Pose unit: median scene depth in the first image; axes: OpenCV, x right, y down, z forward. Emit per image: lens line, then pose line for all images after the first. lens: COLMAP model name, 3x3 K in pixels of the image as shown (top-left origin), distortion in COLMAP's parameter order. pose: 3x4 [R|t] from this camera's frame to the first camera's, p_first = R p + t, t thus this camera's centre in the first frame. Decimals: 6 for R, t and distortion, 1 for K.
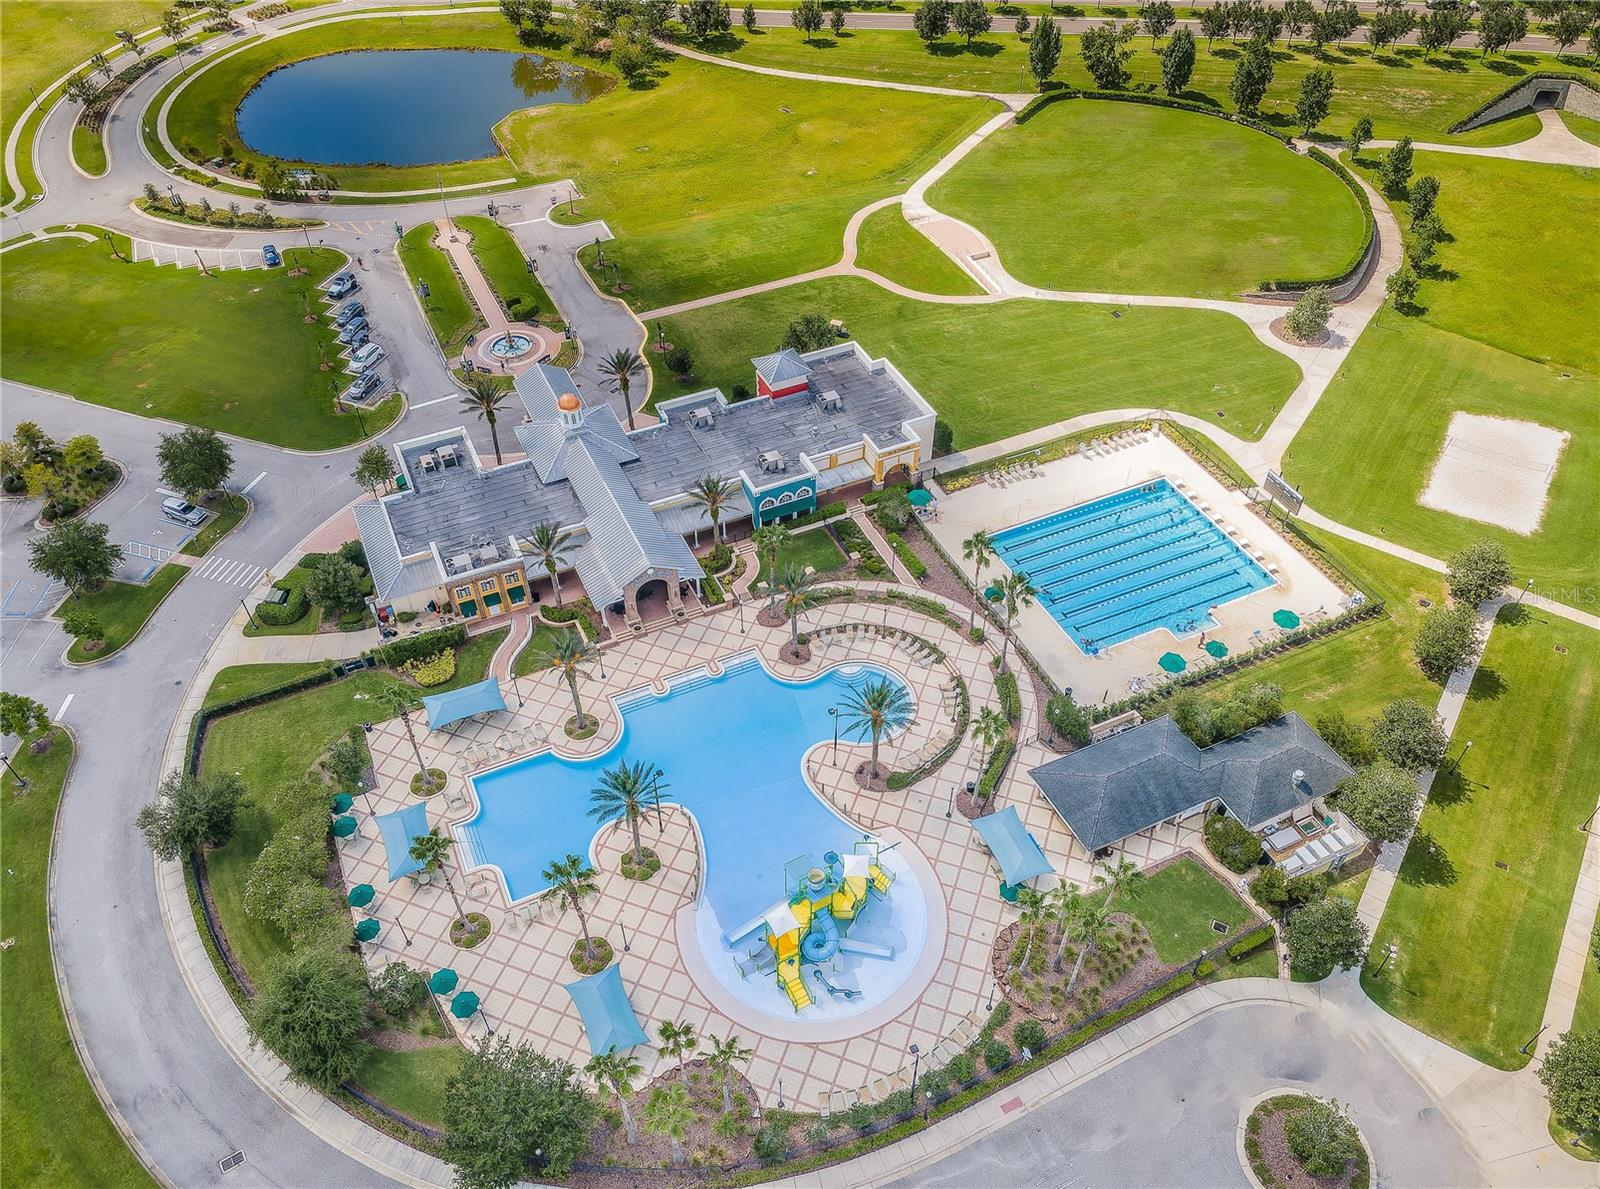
lens RADIAL K [[1202.4, 0, 800.0], [0, 1202.4, 594.5], [0, 0, 1]] dist [-0.053142, 0.062631]
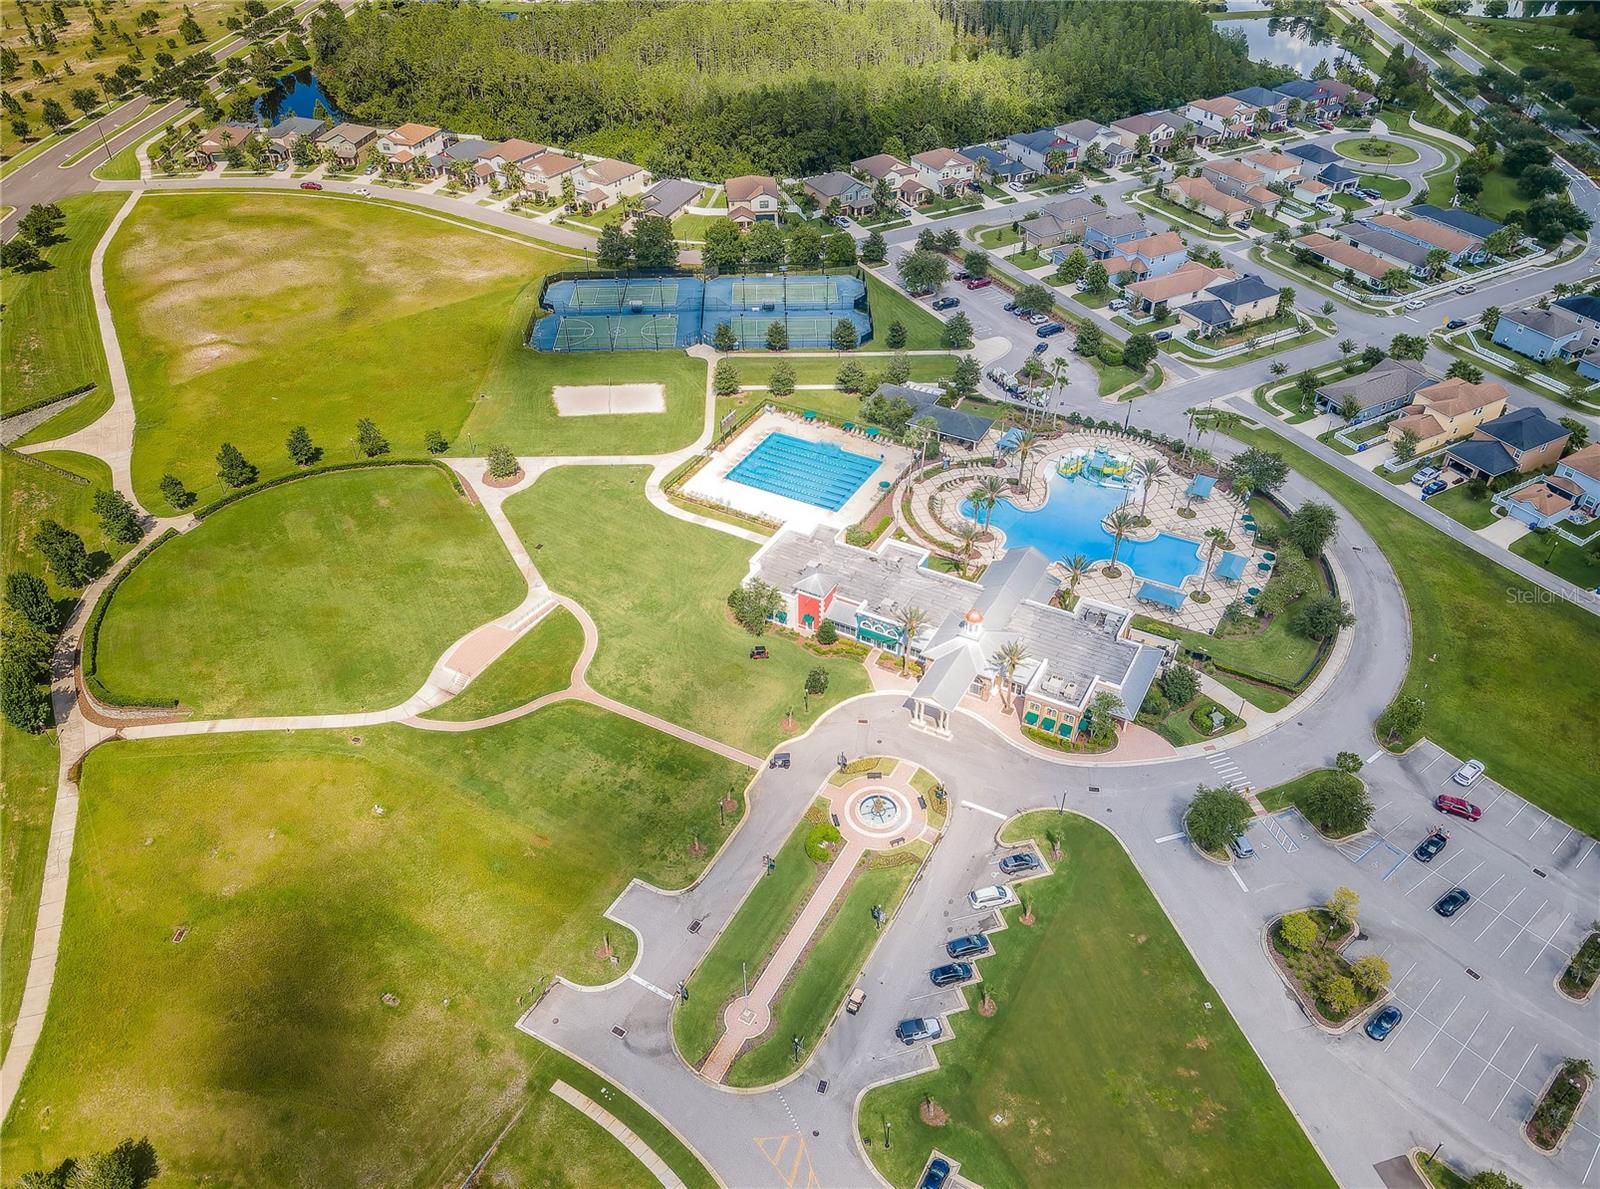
lens RADIAL K [[1187.3, 0, 800.0], [0, 1187.3, 594.5], [0, 0, 1]] dist [0.007236, -0.015440]
pose [[-0.592688, -0.487151, 0.641408, -0.720356], [0.570443, 0.308311, 0.761275, -1.010912], [-0.568609, 0.817086, 0.095160, 0.768386]]
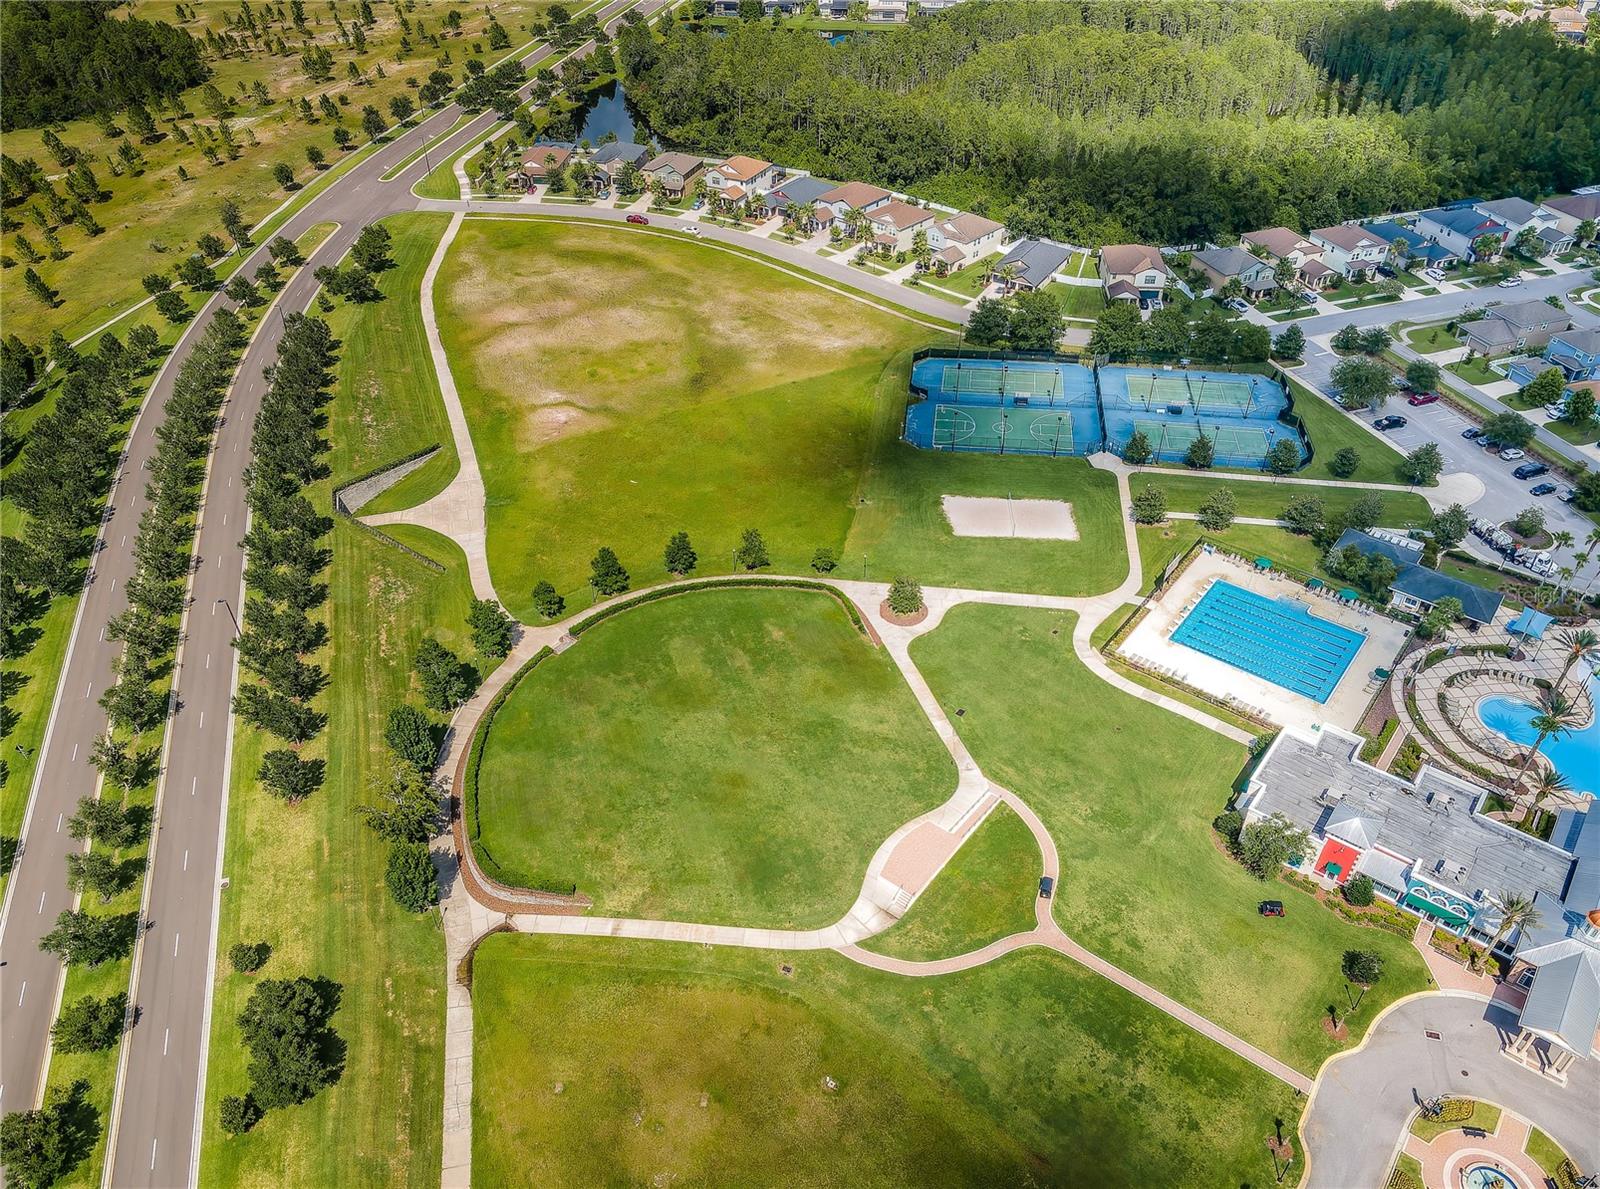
lens RADIAL K [[1187.3, 0, 800.0], [0, 1187.3, 594.5], [0, 0, 1]] dist [0.007236, -0.015440]
pose [[-0.457893, -0.541429, 0.705116, -0.353110], [0.624715, 0.368341, 0.688517, -1.084368], [-0.632506, 0.755764, 0.169578, 0.834893]]
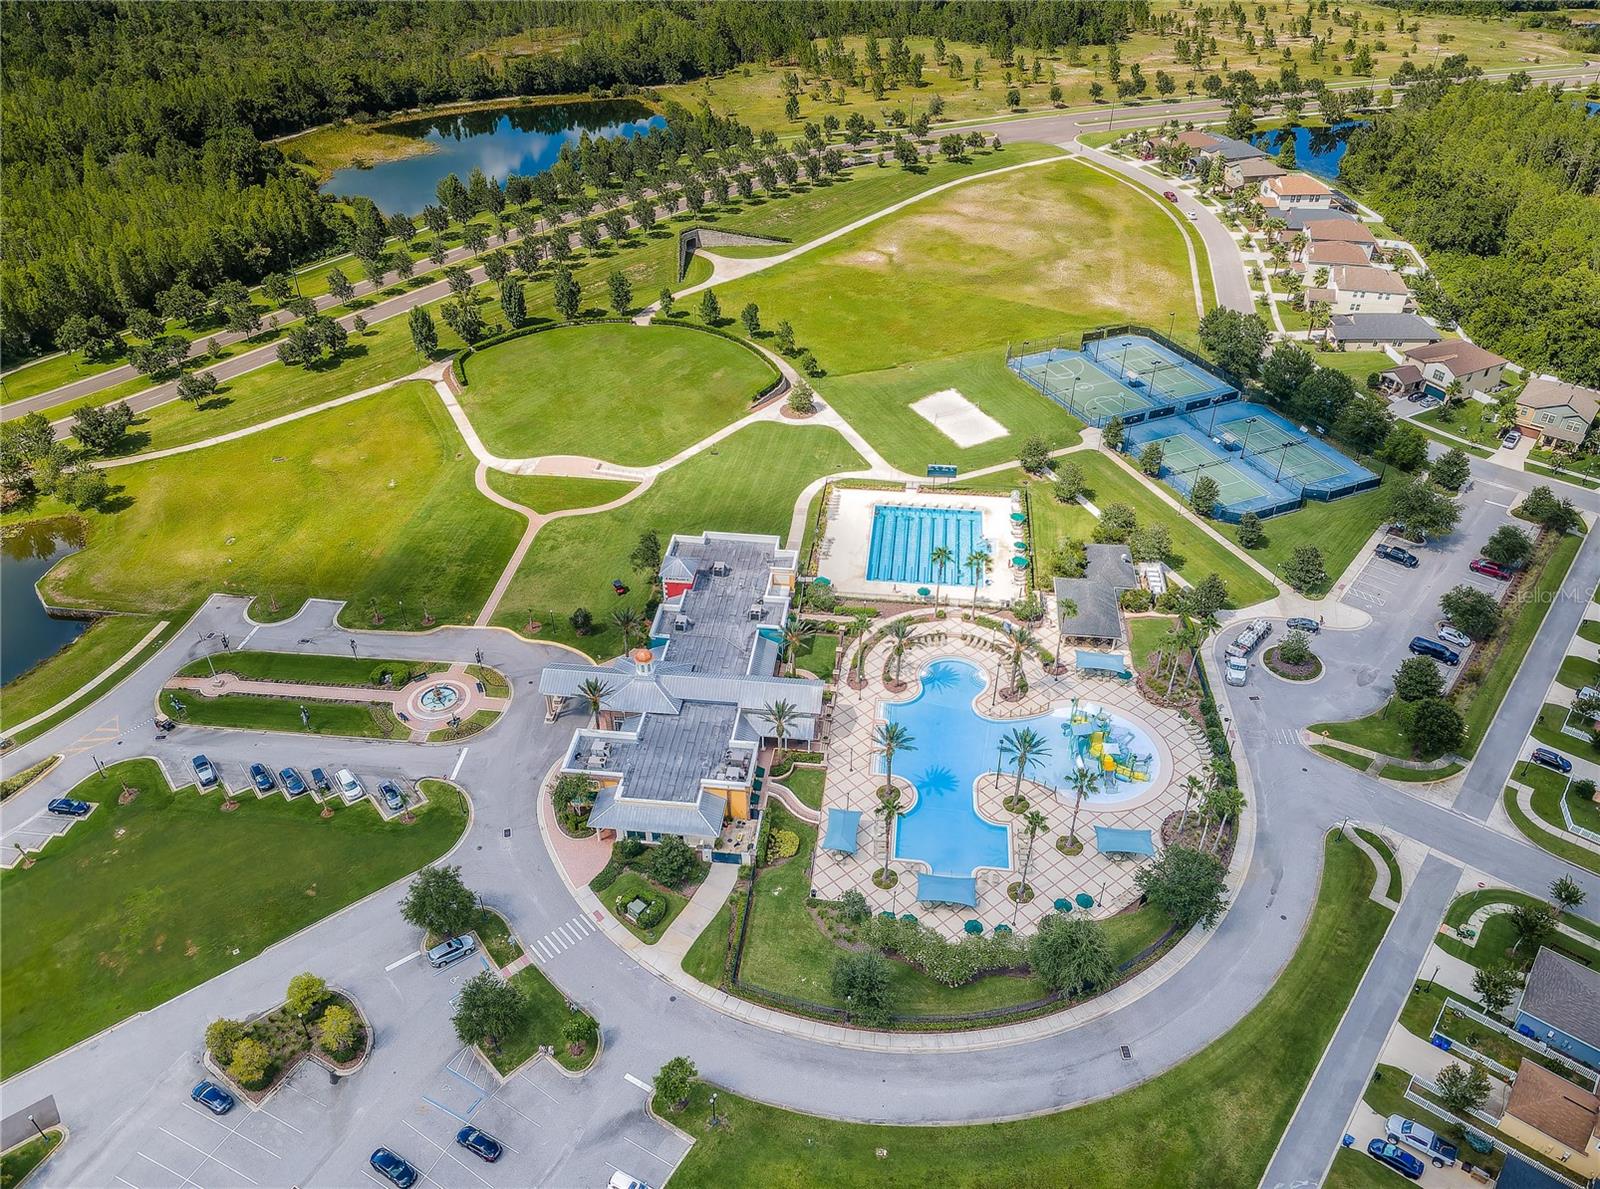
lens RADIAL K [[1187.3, 0, 800.0], [0, 1187.3, 594.5], [0, 0, 1]] dist [0.007236, -0.015440]
pose [[0.521141, -0.493452, 0.696360, -0.751725], [0.592583, 0.796391, 0.120860, -0.210772], [-0.614213, 0.349666, 0.707443, -0.004760]]
